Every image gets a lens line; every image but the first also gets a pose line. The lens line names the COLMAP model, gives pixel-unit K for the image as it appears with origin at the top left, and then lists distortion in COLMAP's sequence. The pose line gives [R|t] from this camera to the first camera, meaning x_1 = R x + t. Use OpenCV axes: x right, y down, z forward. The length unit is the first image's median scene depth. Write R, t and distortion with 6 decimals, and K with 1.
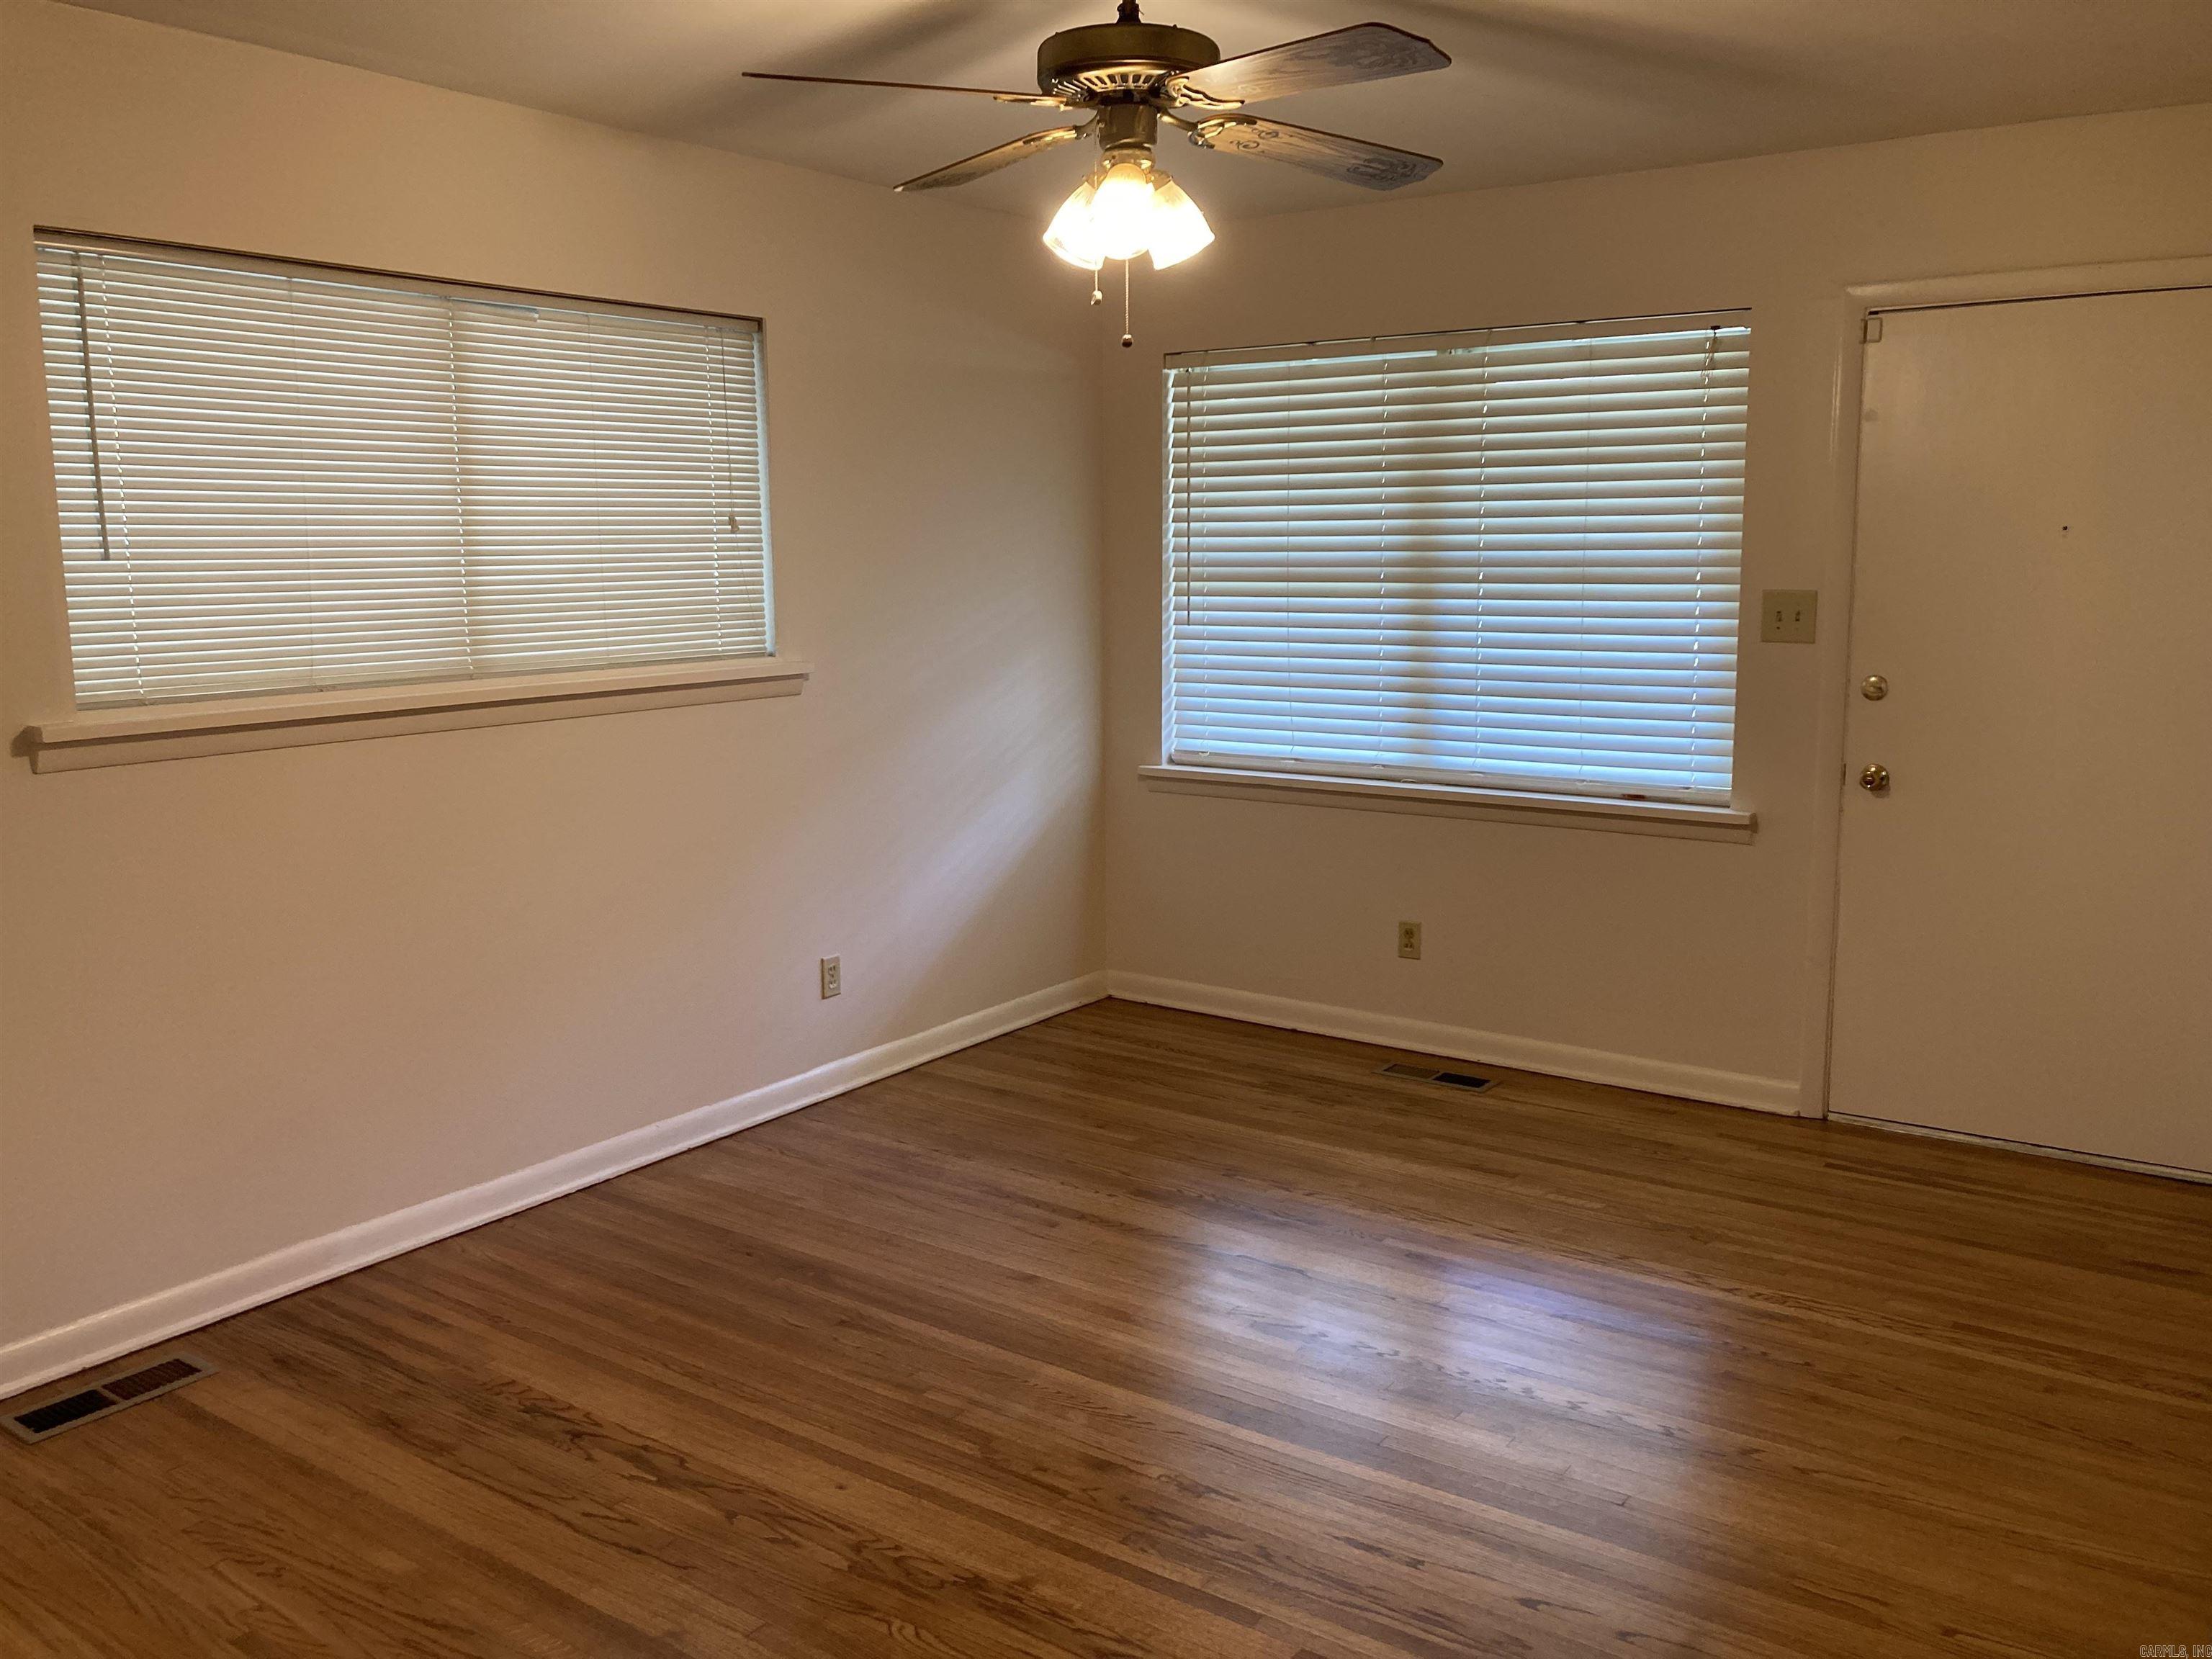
lens RADIAL K [[1818.9, 0, 1106.0], [0, 1818.9, 829.5], [0, 0, 1]] dist [0.024260, -0.002906]
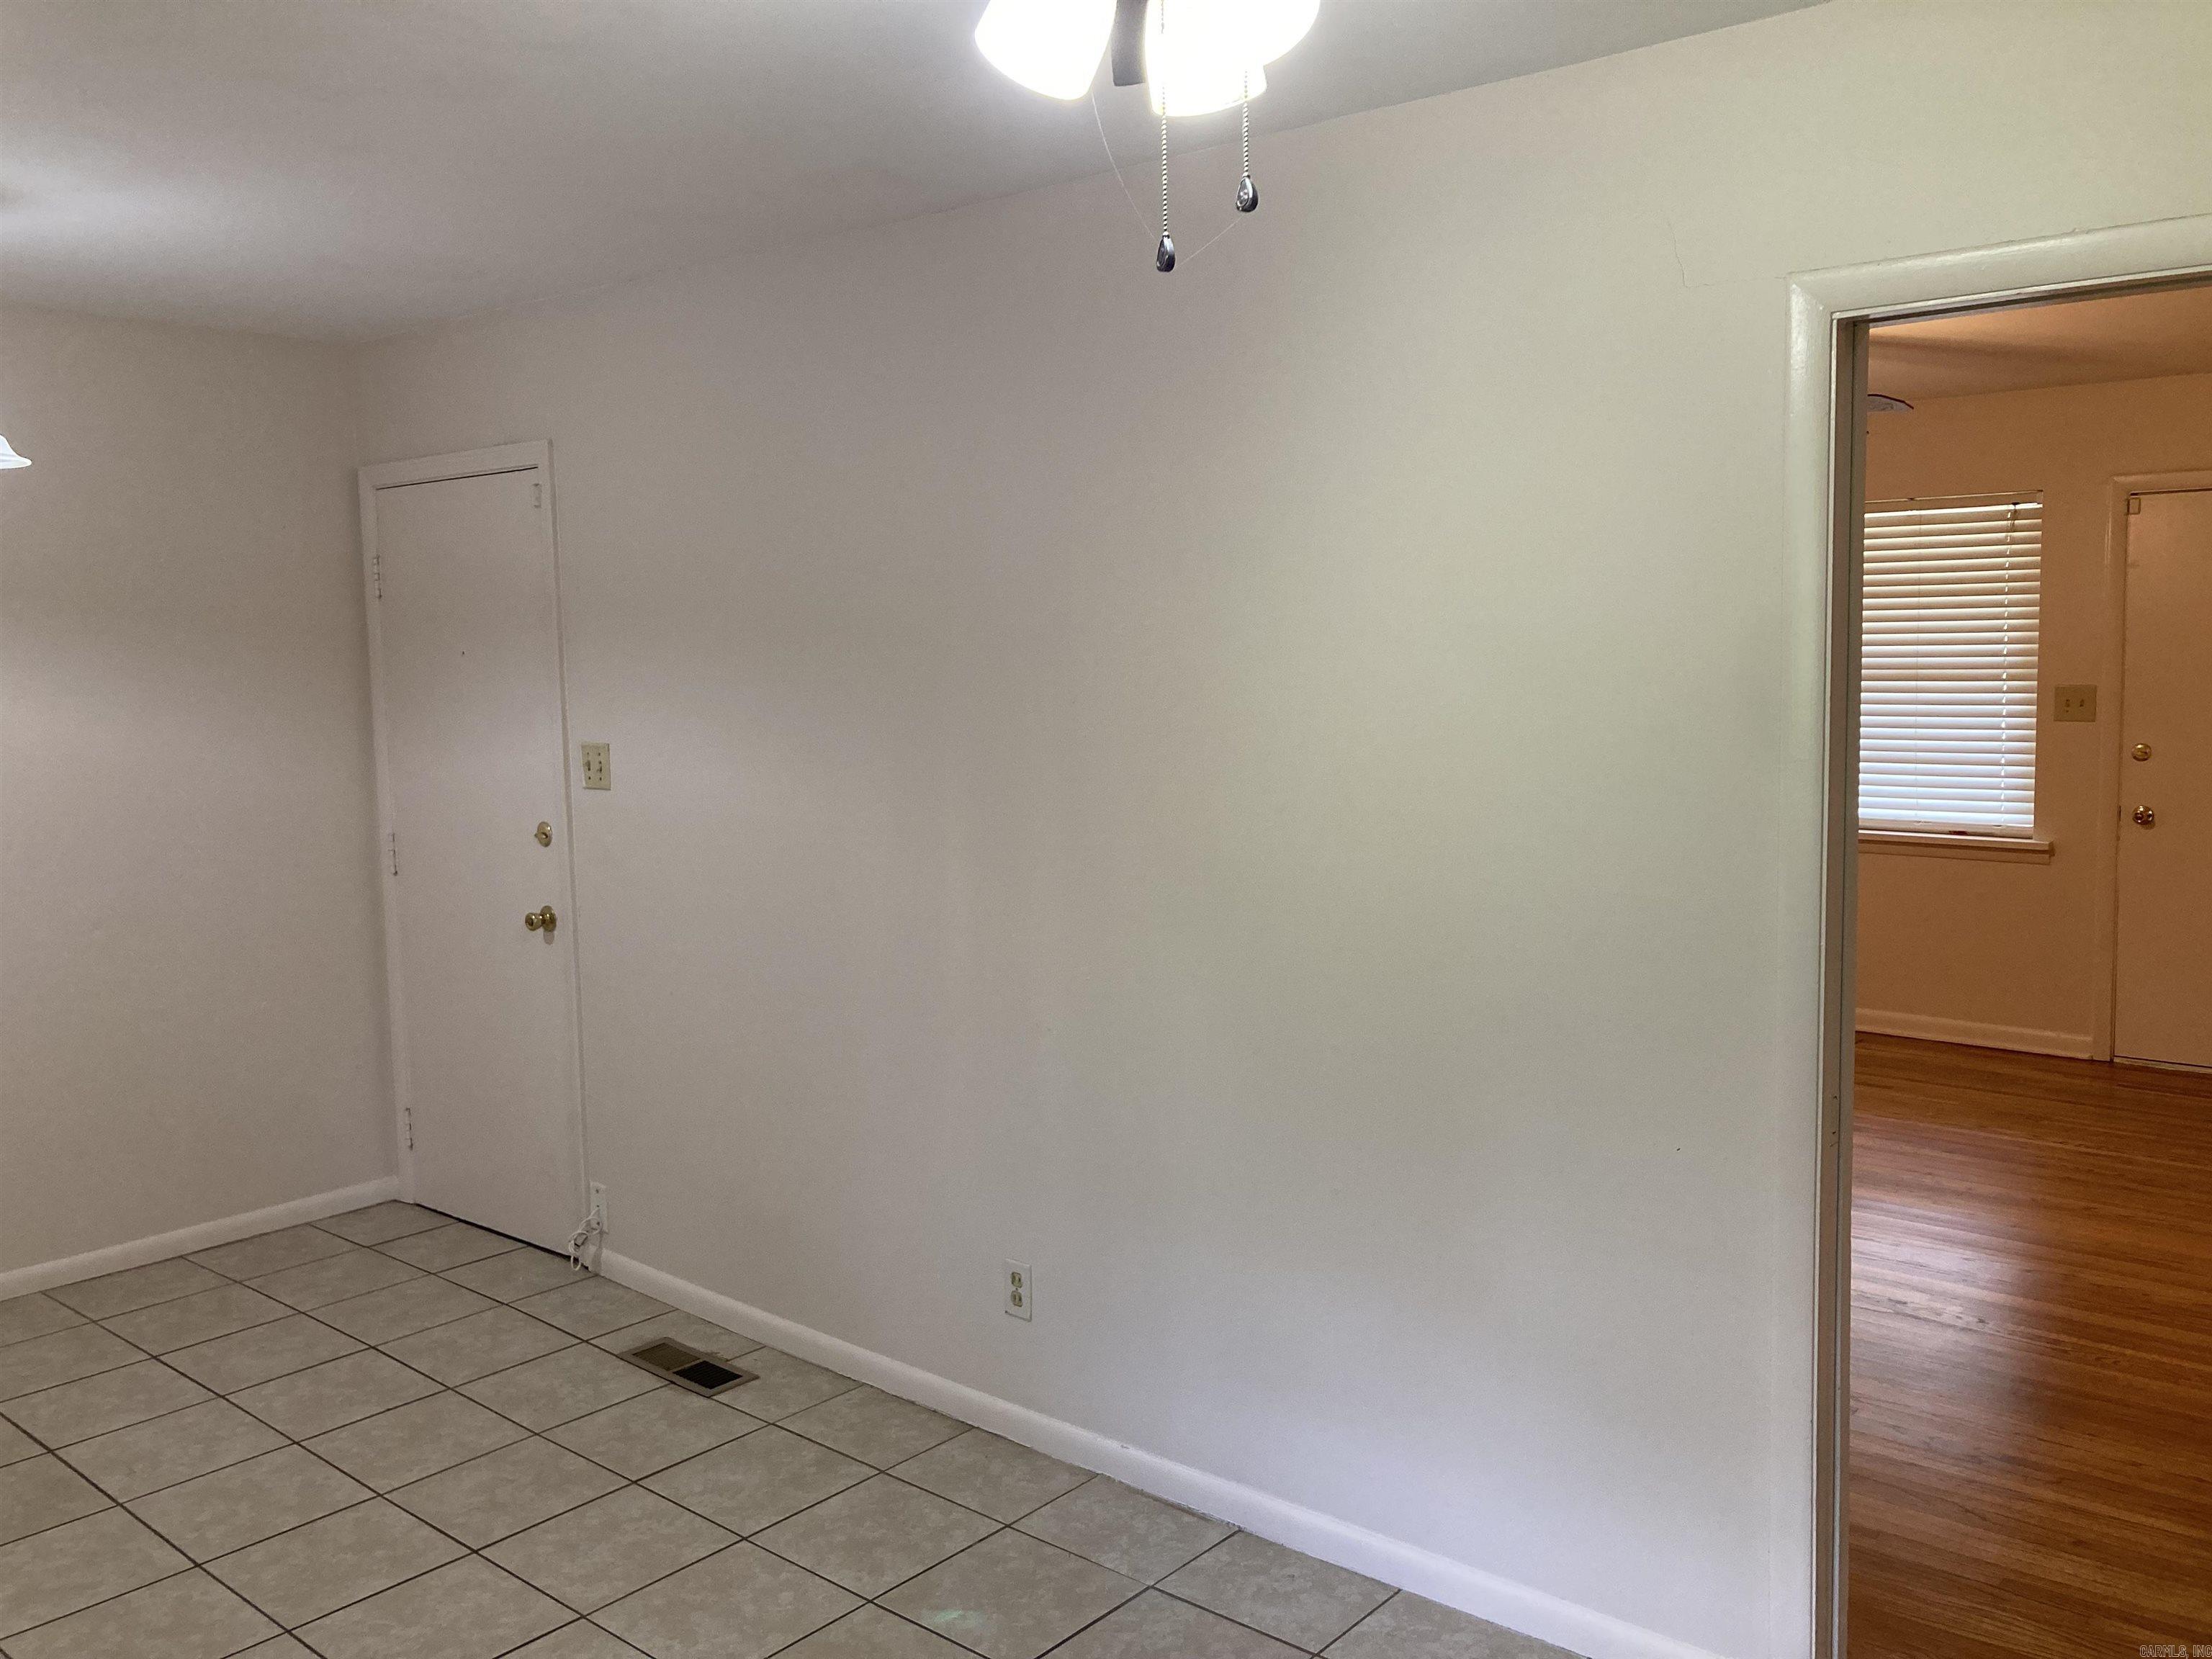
lens RADIAL K [[1820.3, 0, 1092.5], [0, 1820.3, 832.6], [0, 0, 1]] dist [0.026398, 0.003700]
pose [[0.994915, -0.005403, -0.100573, -0.255850], [0.000212, 0.998670, -0.051555, 0.060271], [0.100718, 0.051271, 0.993593, -0.515271]]
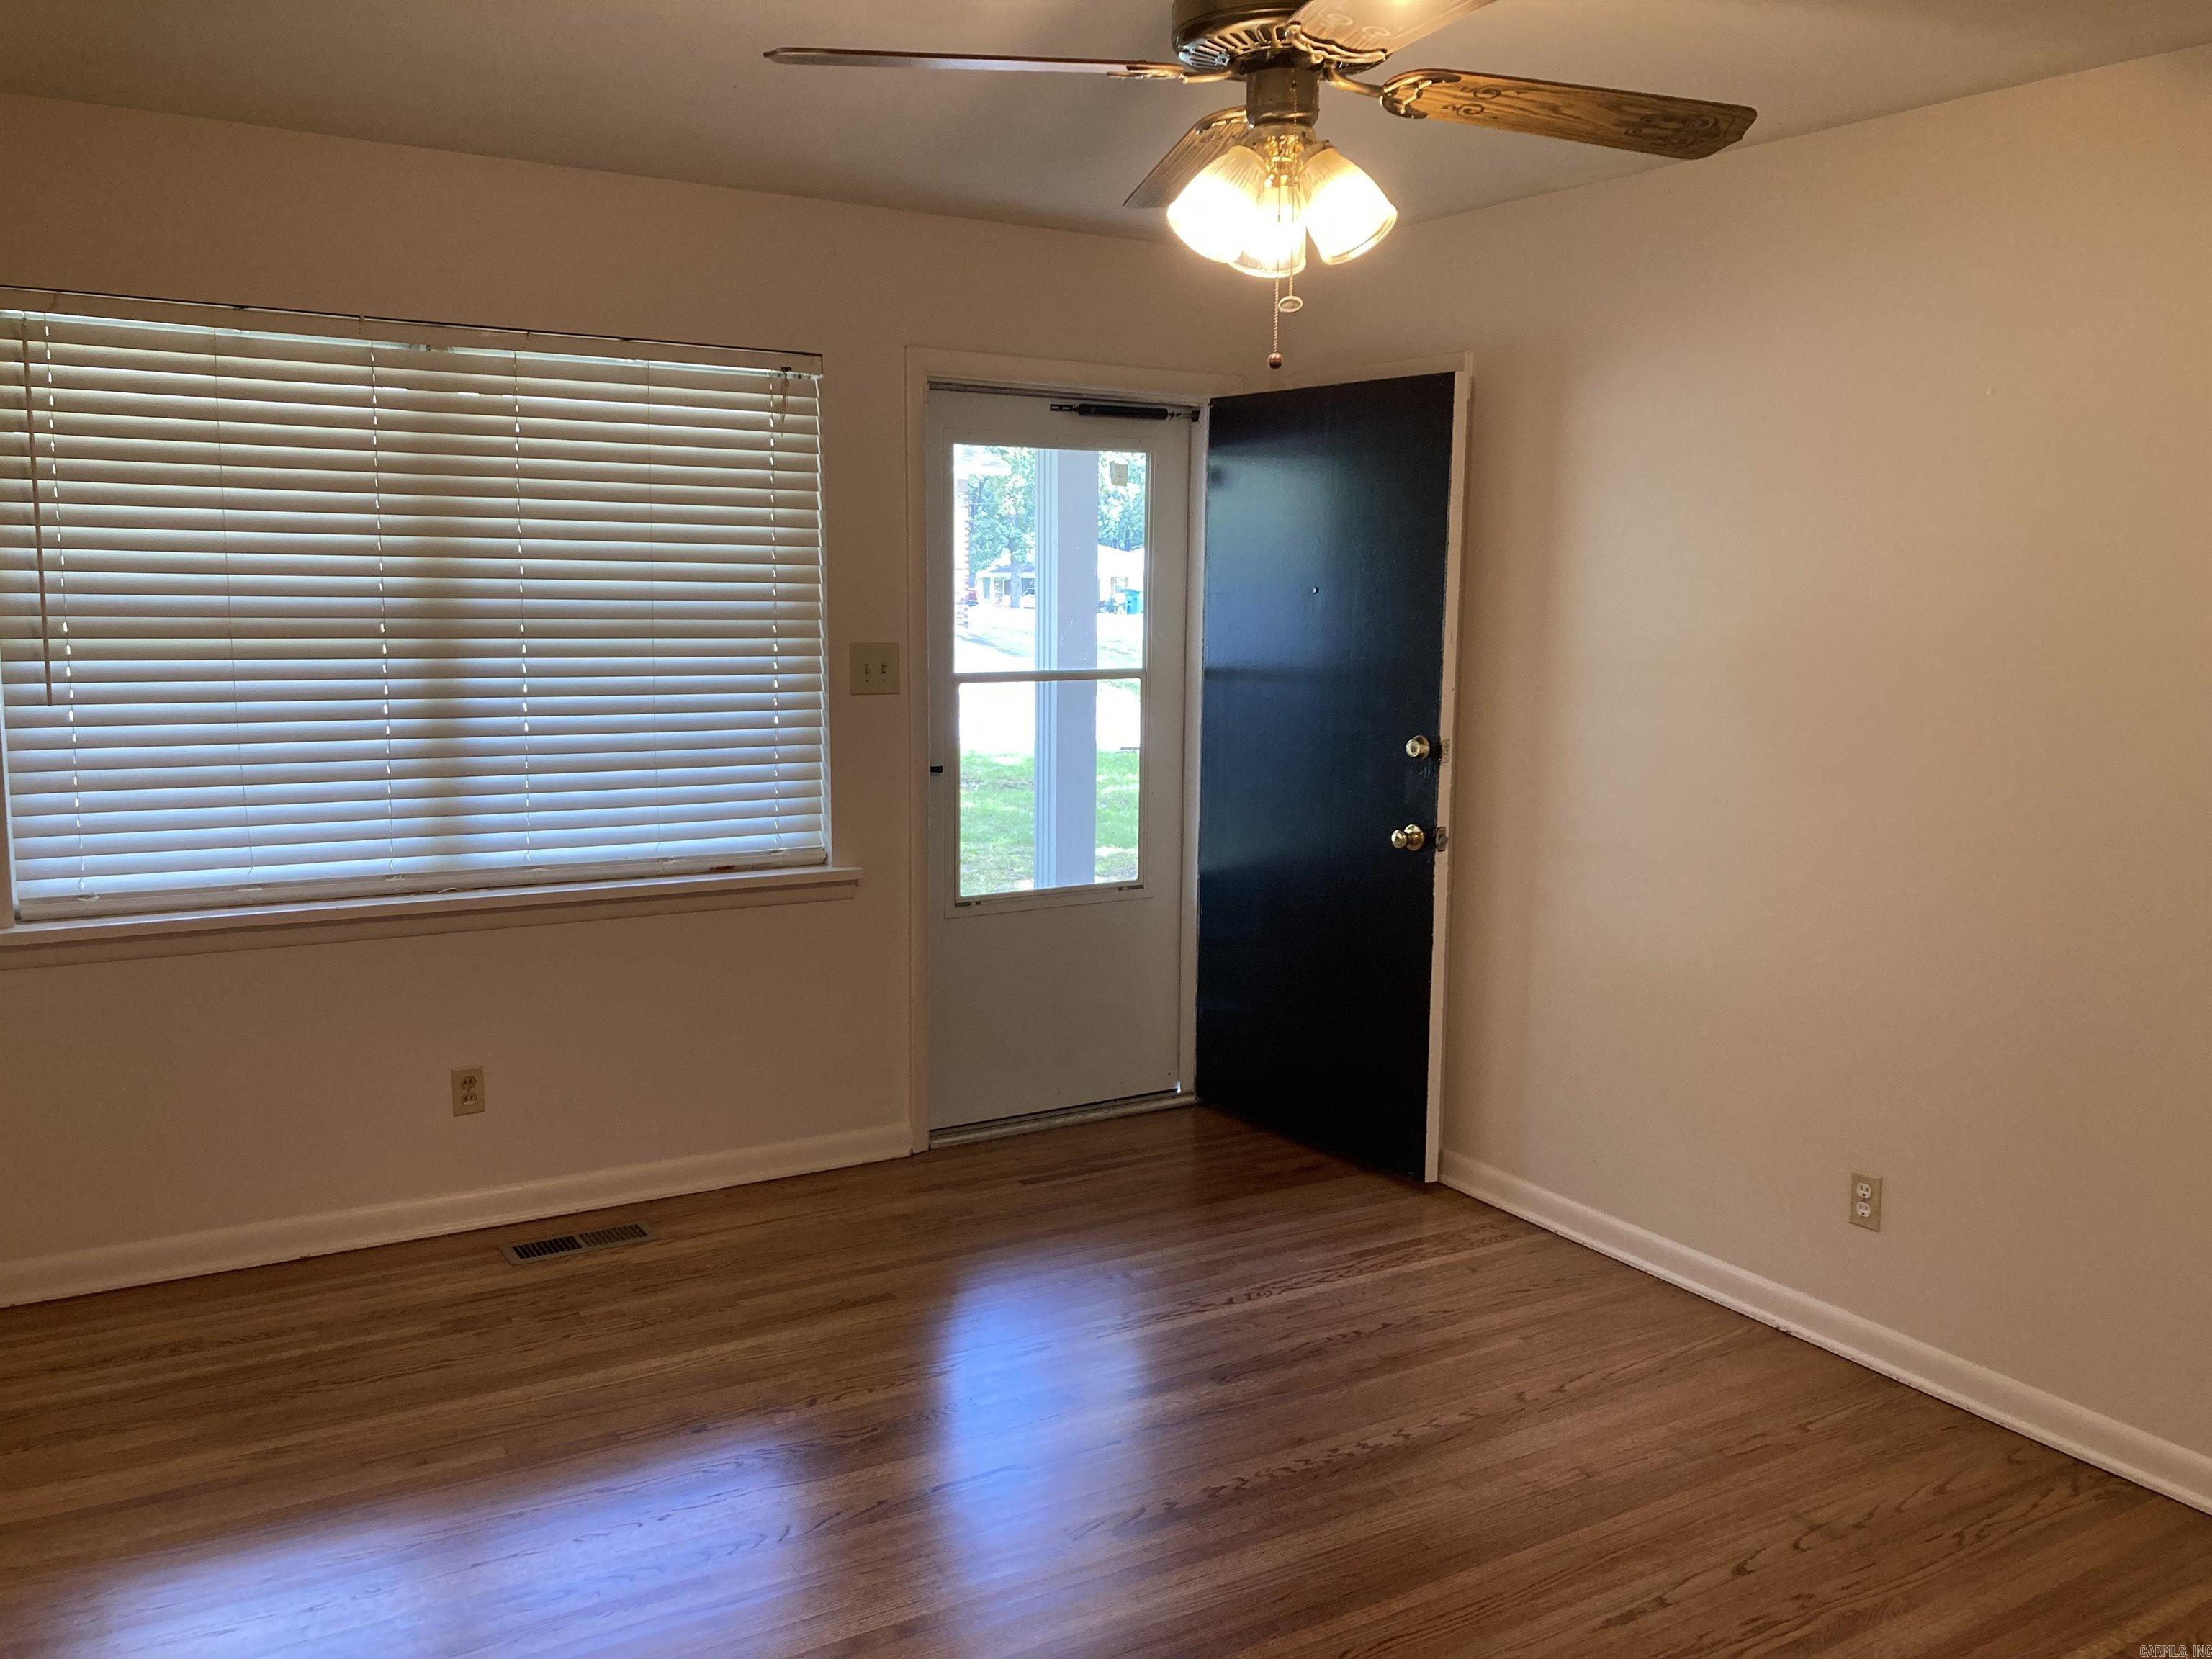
lens RADIAL K [[1821.3, 0, 1103.9], [0, 1821.3, 816.0], [0, 0, 1]] dist [0.036059, -0.011434]
pose [[0.395158, -0.109304, 0.912087, -0.523268], [0.125592, 0.990001, 0.064229, -0.088395], [-0.909987, 0.089170, 0.404934, 0.507260]]
